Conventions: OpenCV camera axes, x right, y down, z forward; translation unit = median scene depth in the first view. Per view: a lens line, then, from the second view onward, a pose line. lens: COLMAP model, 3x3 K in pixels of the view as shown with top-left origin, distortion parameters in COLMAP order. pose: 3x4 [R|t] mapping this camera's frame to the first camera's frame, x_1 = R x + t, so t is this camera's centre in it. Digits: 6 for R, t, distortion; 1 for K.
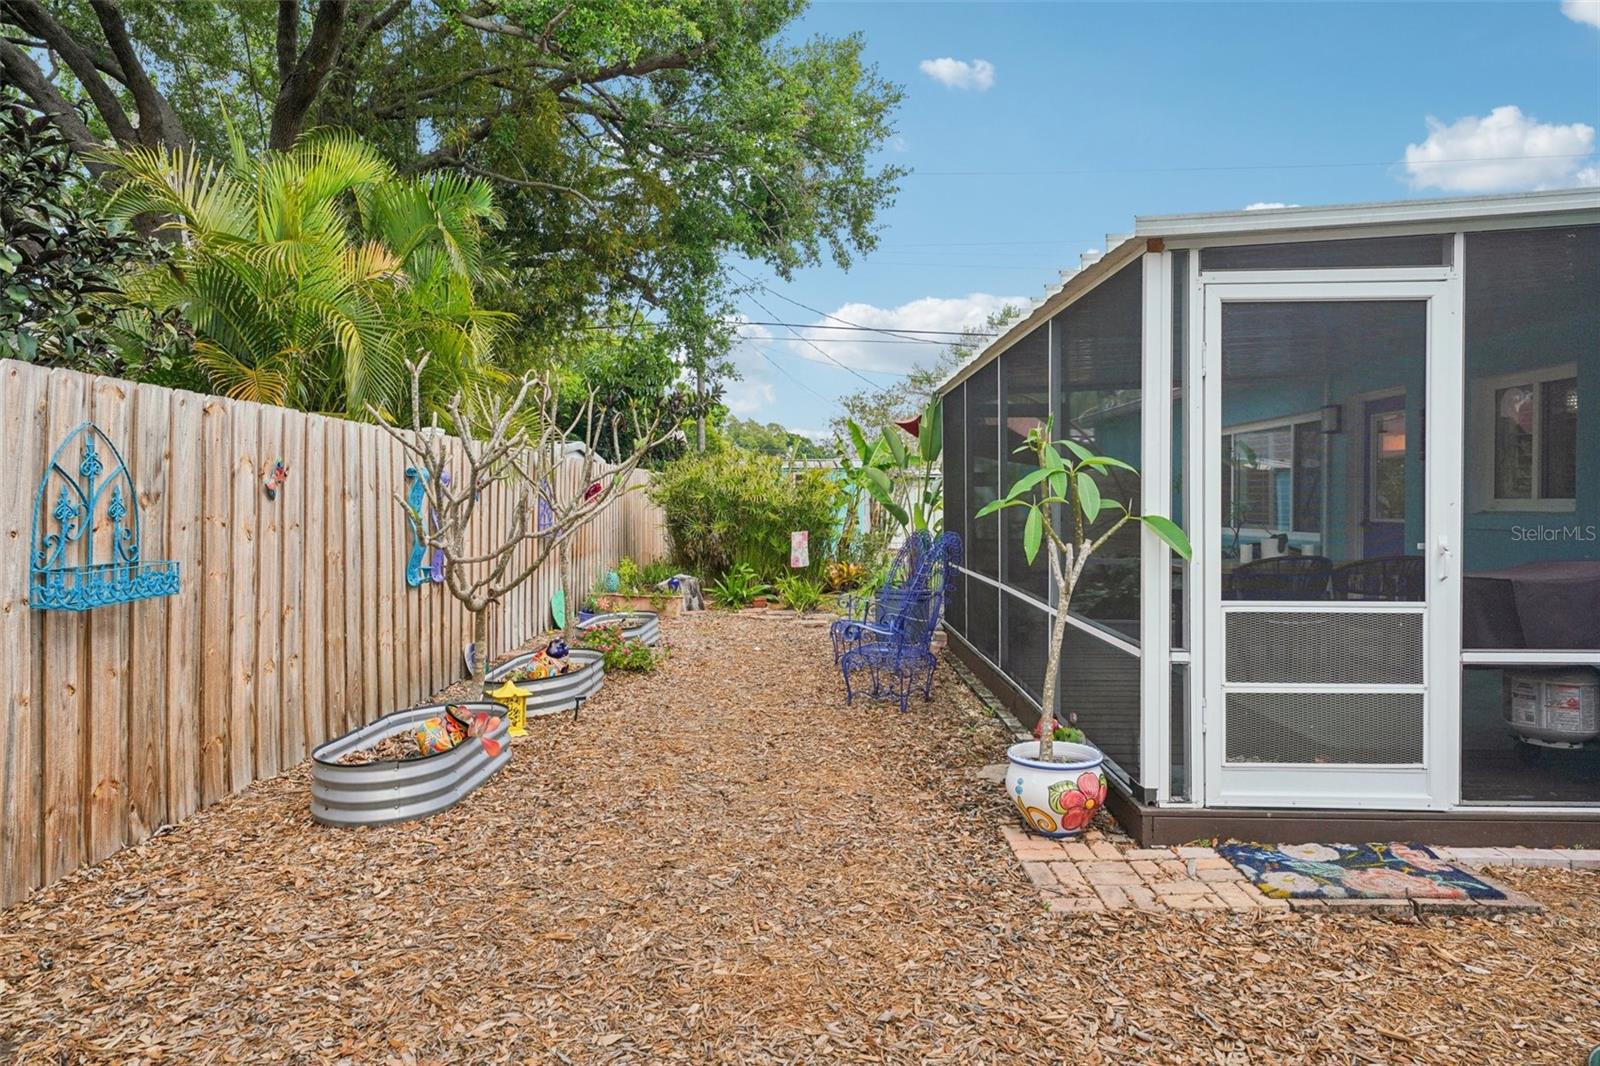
lens RADIAL K [[946.4, 0, 796.3], [0, 946.4, 518.4], [0, 0, 1]] dist [0.020004, 0.000274]
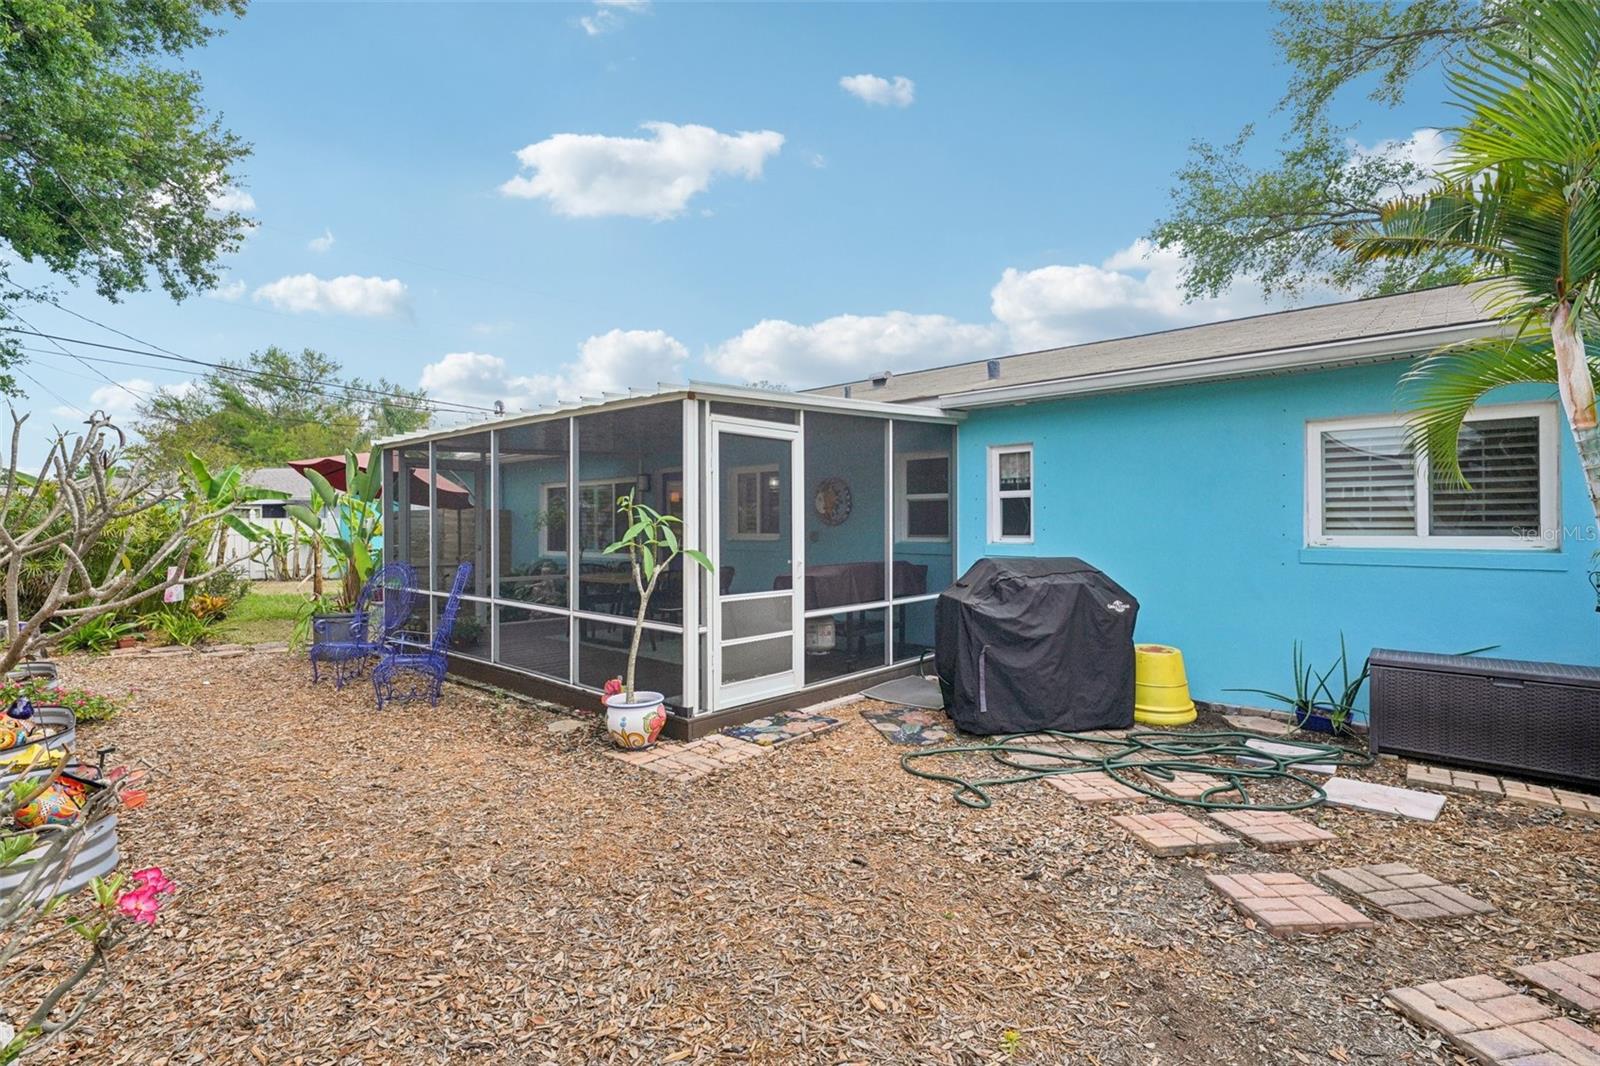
lens RADIAL K [[763.0, 0, 800.7], [0, 763.0, 532.6], [0, 0, 1]] dist [-0.002508, -0.000140]
pose [[0.641141, -0.006747, 0.767394, -0.564882], [0.014691, 0.999886, -0.003482, -0.026908], [-0.767283, 0.013506, 0.641167, -0.050304]]
